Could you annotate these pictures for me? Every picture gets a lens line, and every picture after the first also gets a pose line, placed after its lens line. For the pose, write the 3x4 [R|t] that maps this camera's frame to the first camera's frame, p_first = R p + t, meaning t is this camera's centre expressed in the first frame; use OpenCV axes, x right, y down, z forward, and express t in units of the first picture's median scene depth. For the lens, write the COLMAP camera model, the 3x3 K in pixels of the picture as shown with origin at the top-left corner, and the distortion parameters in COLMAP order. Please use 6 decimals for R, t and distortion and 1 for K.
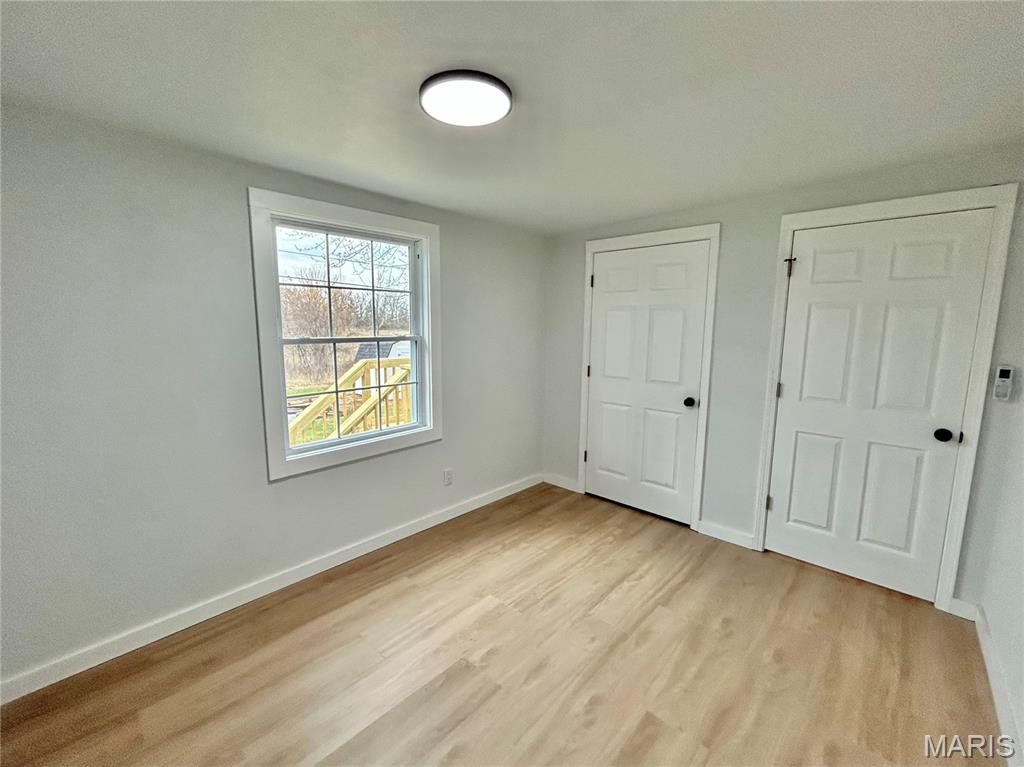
lens RADIAL K [[428.6, 0, 515.1], [0, 428.6, 381.3], [0, 0, 1]] dist [0.000068, 0.000405]
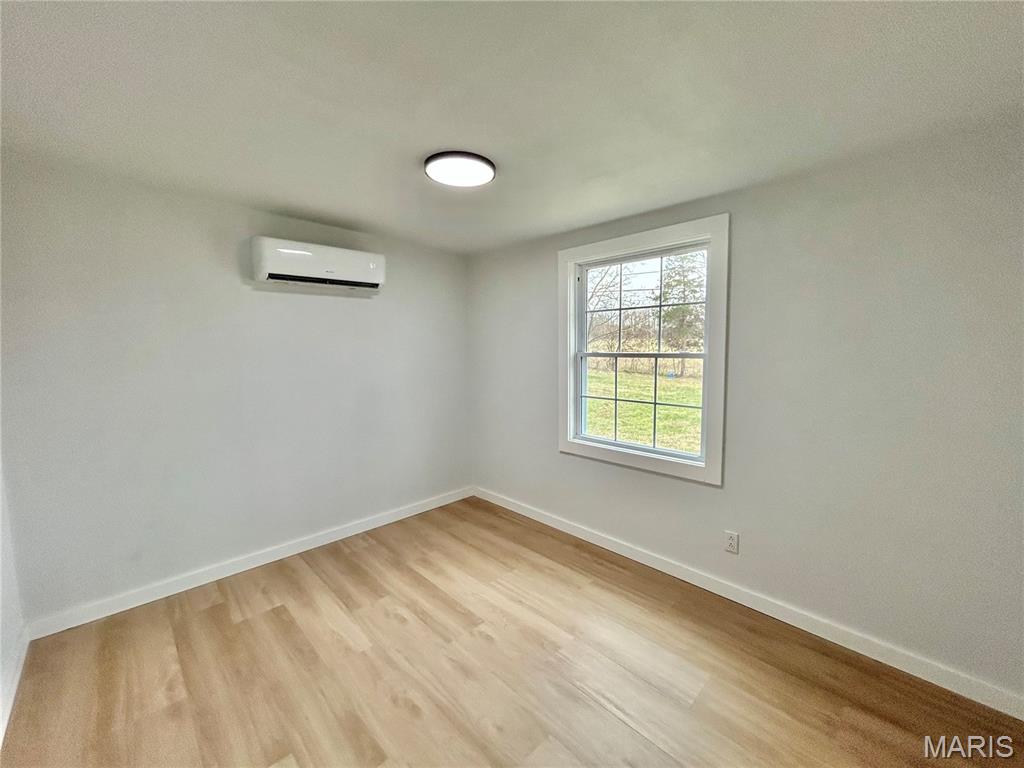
lens RADIAL K [[428.6, 0, 515.1], [0, 428.6, 381.8], [0, 0, 1]] dist [0.000068, 0.000405]
pose [[-0.068587, 0.084944, -0.994022, 0.890023], [-0.120094, 0.988420, 0.092751, -0.116308], [0.990390, 0.125738, -0.057591, 0.954717]]
